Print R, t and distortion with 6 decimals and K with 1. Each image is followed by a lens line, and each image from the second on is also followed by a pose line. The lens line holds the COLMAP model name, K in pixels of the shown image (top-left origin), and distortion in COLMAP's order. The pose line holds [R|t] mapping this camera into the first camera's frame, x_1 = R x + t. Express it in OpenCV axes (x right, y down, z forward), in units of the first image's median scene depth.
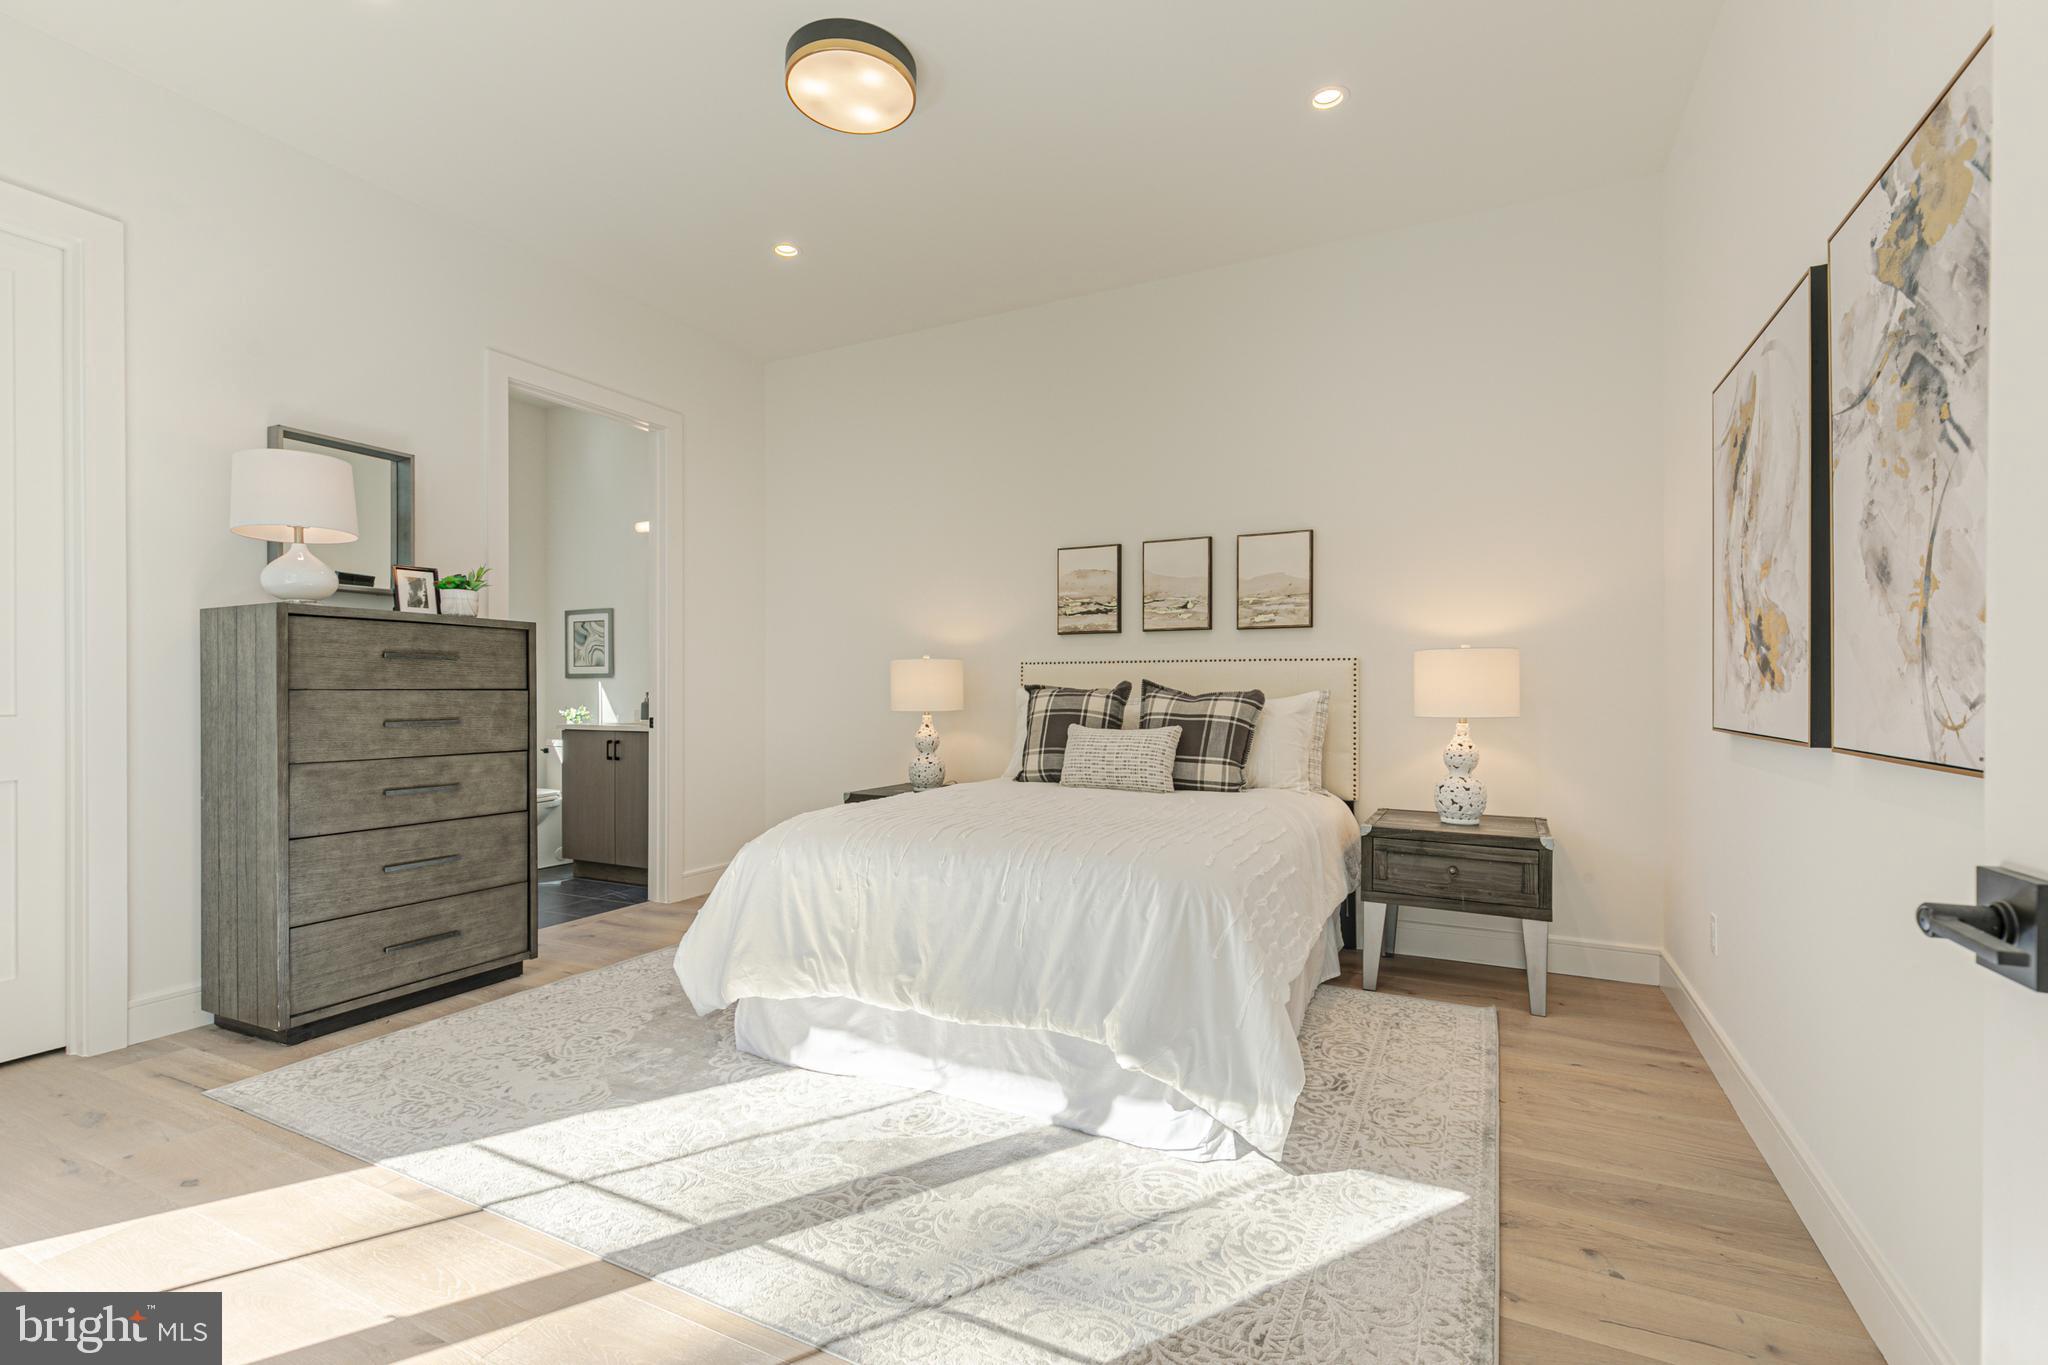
lens RADIAL K [[919.3, 0, 1018.2], [0, 919.3, 681.5], [0, 0, 1]] dist [0.010582, -0.001911]
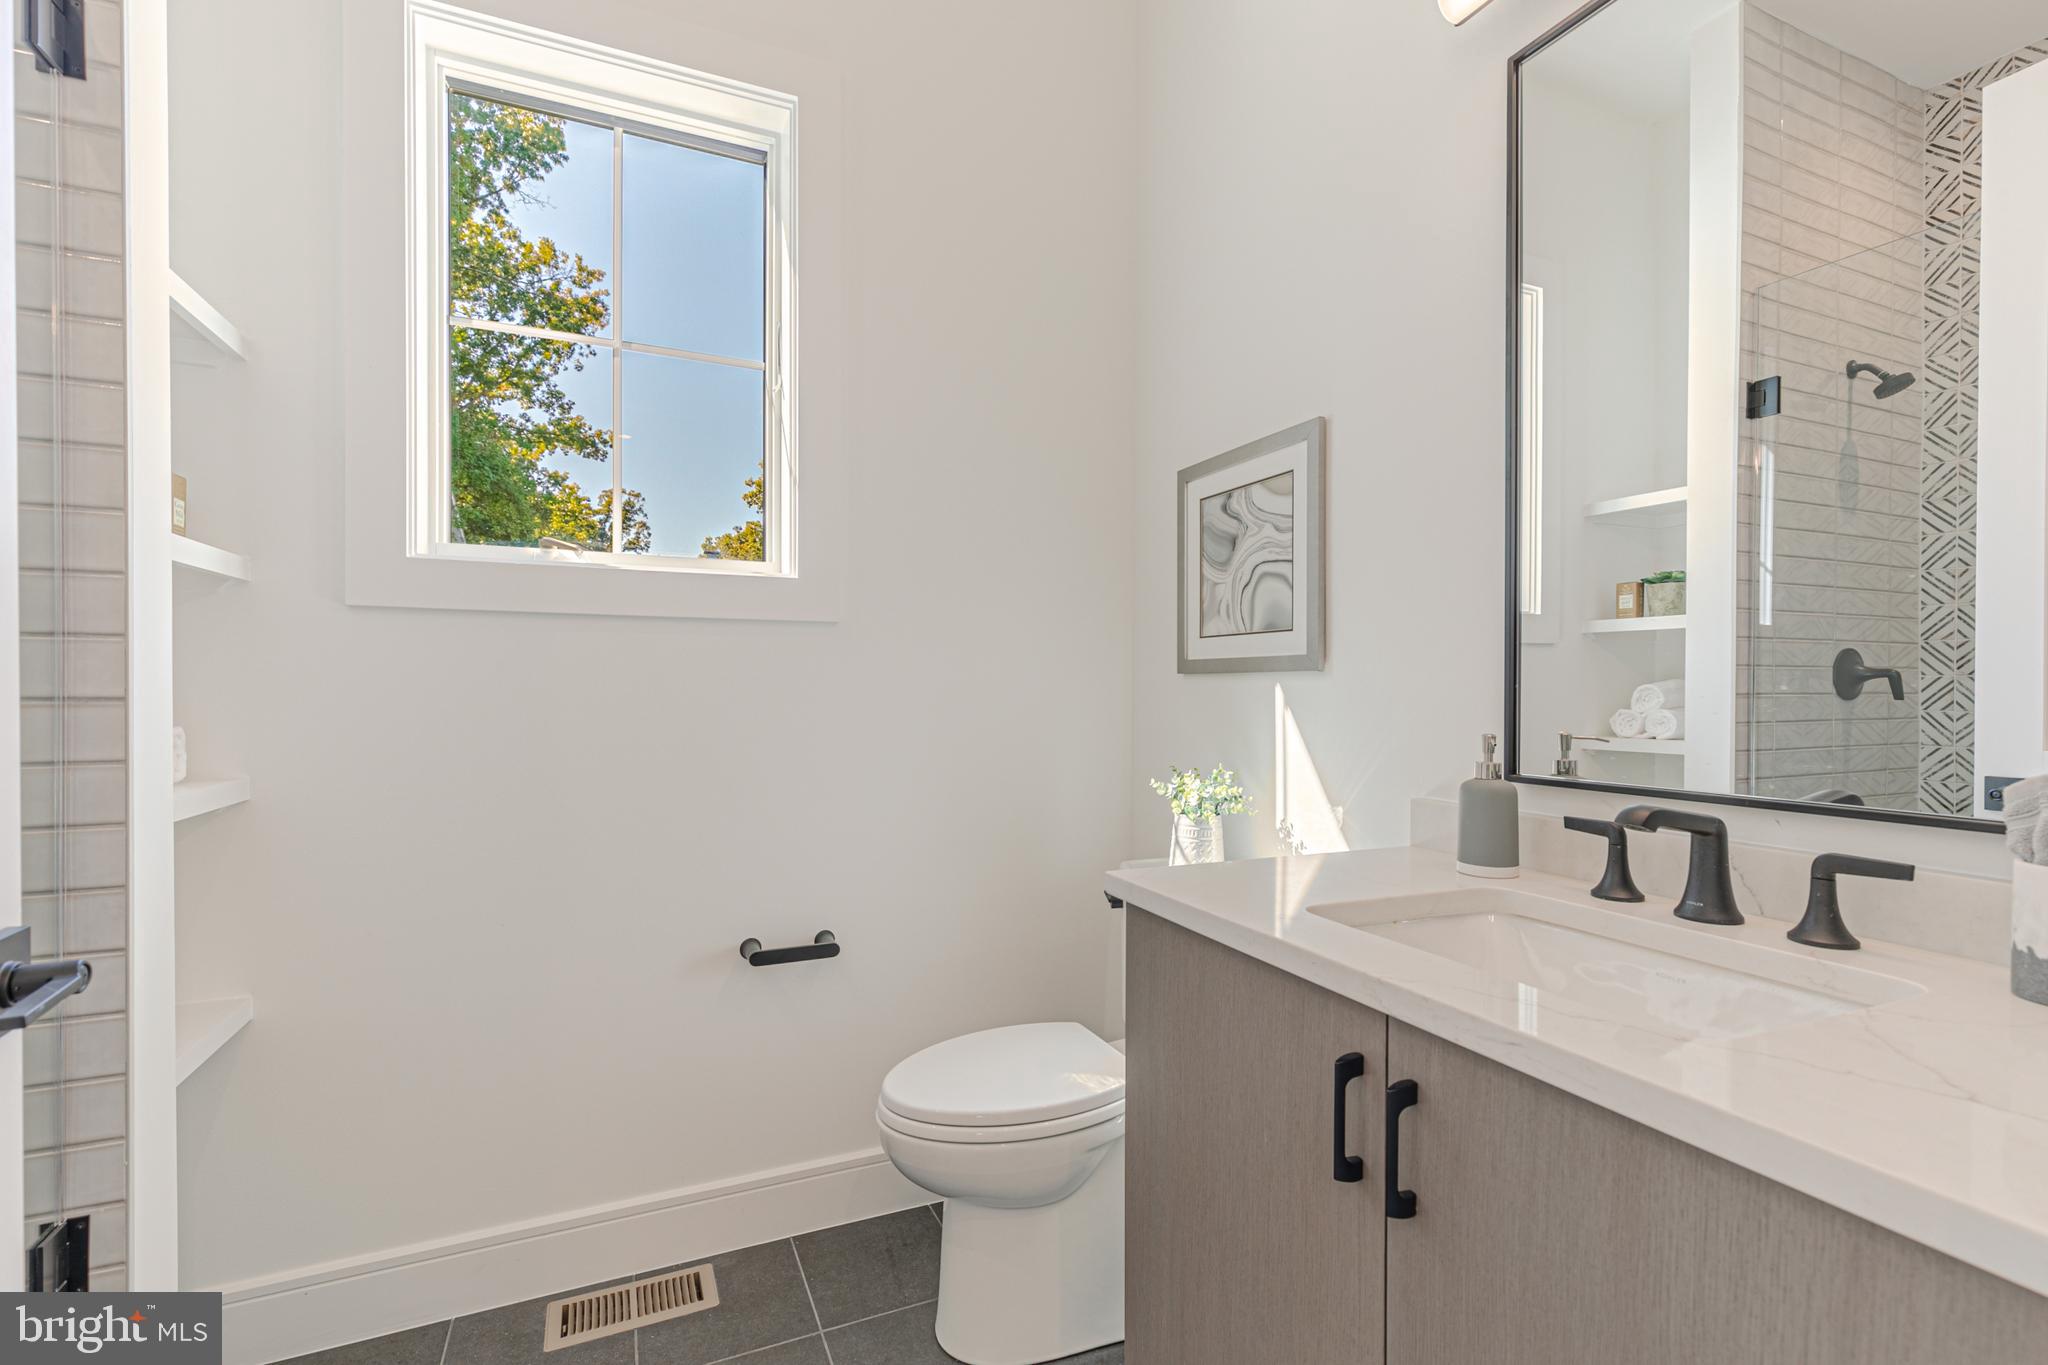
lens RADIAL K [[919.3, 0, 1021.1], [0, 919.3, 687.9], [0, 0, 1]] dist [0.010582, -0.001911]
pose [[0.775681, 0.005466, -0.631102, -0.332911], [-0.006250, 0.999980, 0.000979, 0.001274], [0.631094, 0.003185, 0.775700, 0.721852]]
